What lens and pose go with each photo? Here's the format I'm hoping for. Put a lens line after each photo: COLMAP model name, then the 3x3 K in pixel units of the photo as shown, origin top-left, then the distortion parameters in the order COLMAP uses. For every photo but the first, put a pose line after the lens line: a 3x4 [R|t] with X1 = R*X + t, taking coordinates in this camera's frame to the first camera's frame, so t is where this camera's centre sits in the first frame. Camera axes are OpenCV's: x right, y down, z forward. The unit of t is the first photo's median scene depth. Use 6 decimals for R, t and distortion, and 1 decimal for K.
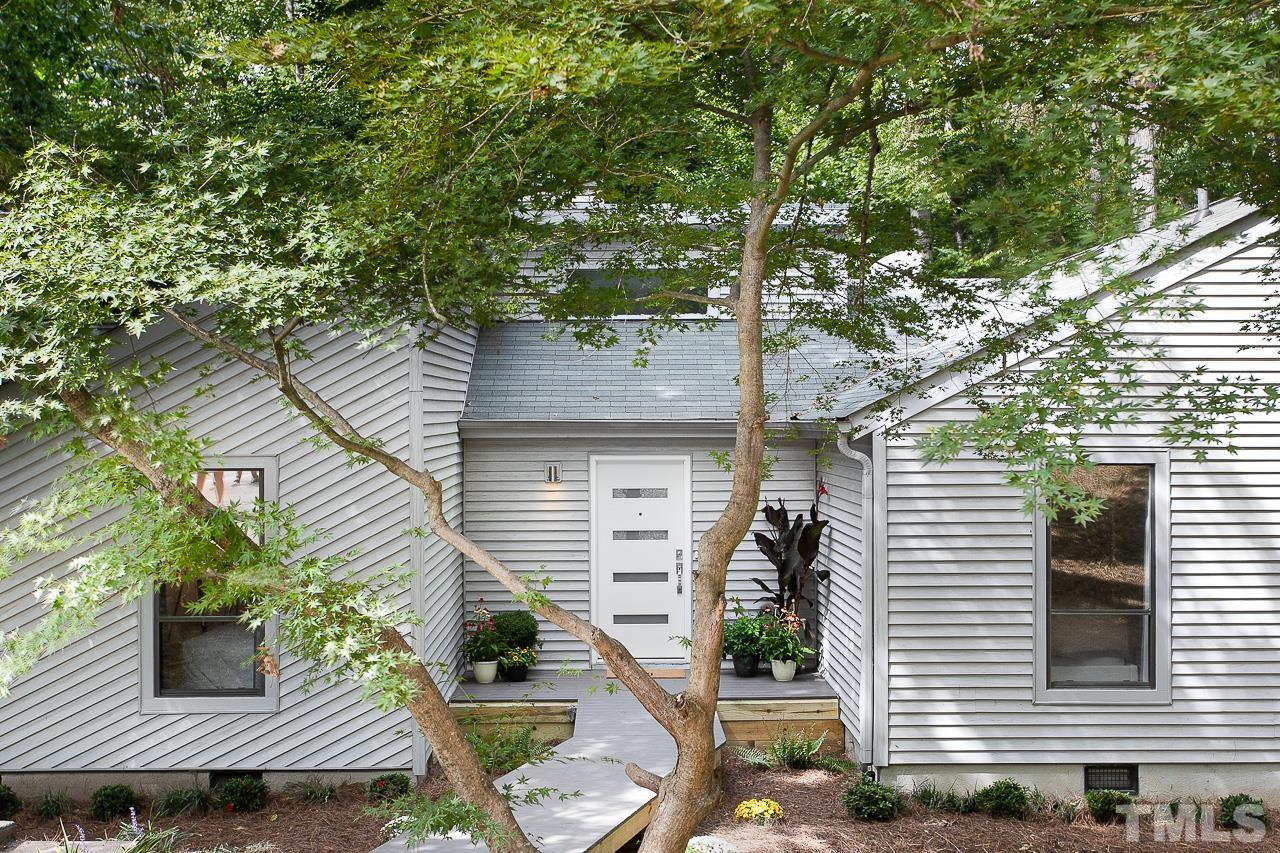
lens RADIAL K [[1597.6, 0, 640.0], [0, 1597.6, 426.5], [0, 0, 1]] dist [0.017020, 0.024467]
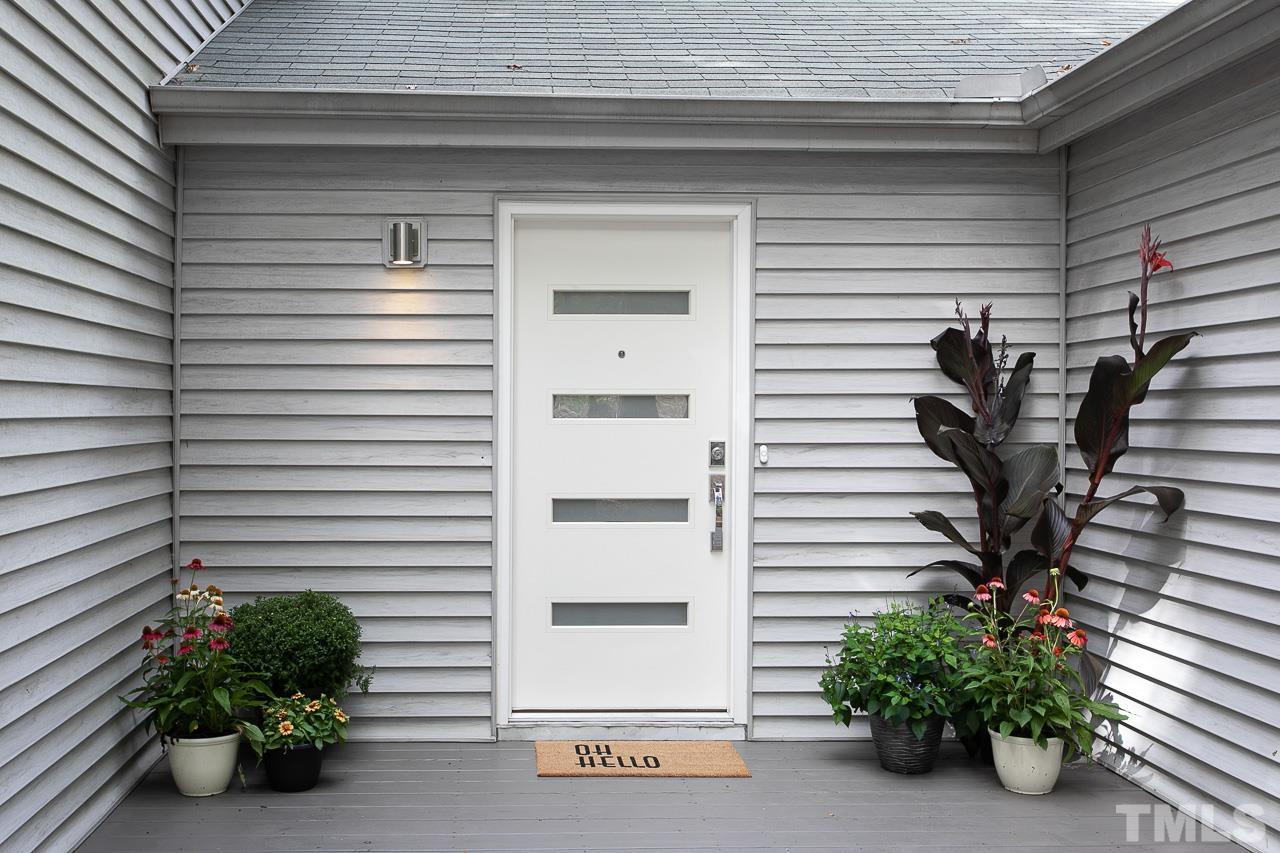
lens RADIAL K [[1322.8, 0, 640.0], [0, 1322.8, 426.5], [0, 0, 1]] dist [-0.007173, -0.000753]
pose [[0.996057, 0.013479, 0.087689, -0.024865], [-0.014378, 0.999850, 0.009624, 0.071265], [-0.087546, -0.010847, 0.996101, 0.679375]]
